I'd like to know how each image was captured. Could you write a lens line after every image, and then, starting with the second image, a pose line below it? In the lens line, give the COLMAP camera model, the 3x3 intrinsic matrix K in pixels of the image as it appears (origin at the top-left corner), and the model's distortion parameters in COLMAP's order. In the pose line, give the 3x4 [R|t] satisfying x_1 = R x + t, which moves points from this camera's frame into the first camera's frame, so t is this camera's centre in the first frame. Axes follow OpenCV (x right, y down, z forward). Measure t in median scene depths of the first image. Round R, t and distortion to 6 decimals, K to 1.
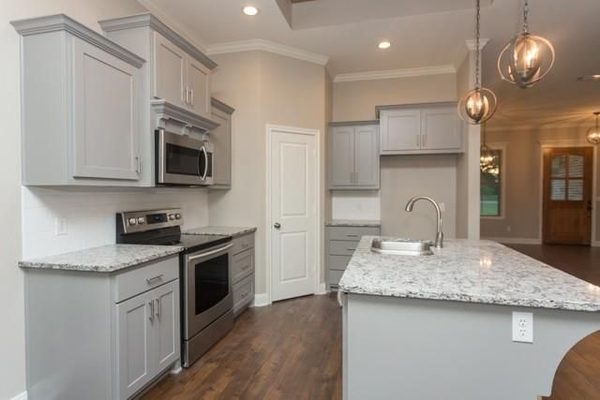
lens RADIAL K [[323.5, 0, 300.0], [0, 323.5, 200.0], [0, 0, 1]] dist [0.022939, 0.000247]
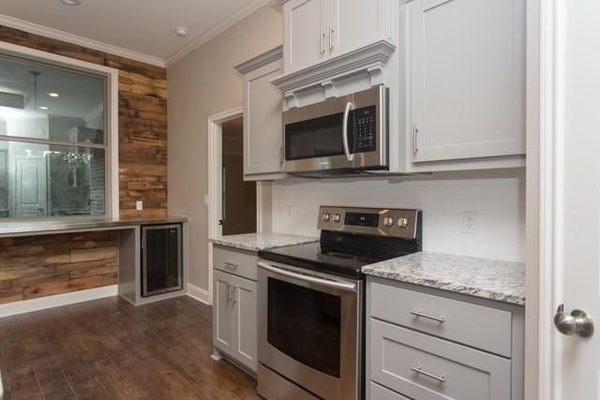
lens RADIAL K [[329.4, 0, 300.0], [0, 329.4, 200.0], [0, 0, 1]] dist [-0.003082, -0.000558]
pose [[-0.514497, 0.012509, -0.857401, 0.282280], [-0.020481, 0.999429, 0.026872, -0.004410], [0.857247, 0.031386, -0.513948, 1.356144]]
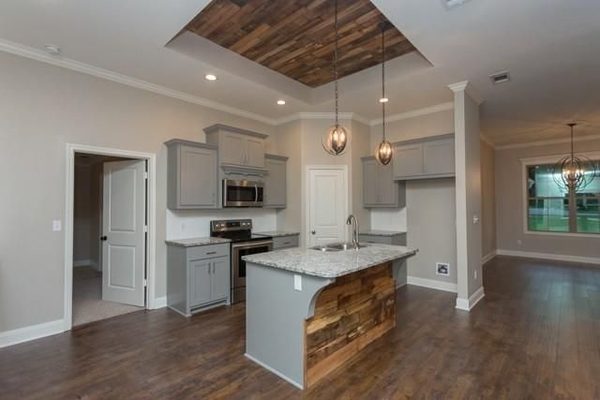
lens RADIAL K [[281.8, 0, 300.0], [0, 281.8, 200.0], [0, 0, 1]] dist [-0.001348, 0.000225]
pose [[0.871415, -0.015862, -0.490289, 0.727494], [-0.005359, 0.999110, -0.041849, -0.019649], [0.490517, 0.039096, 0.870554, -0.236157]]
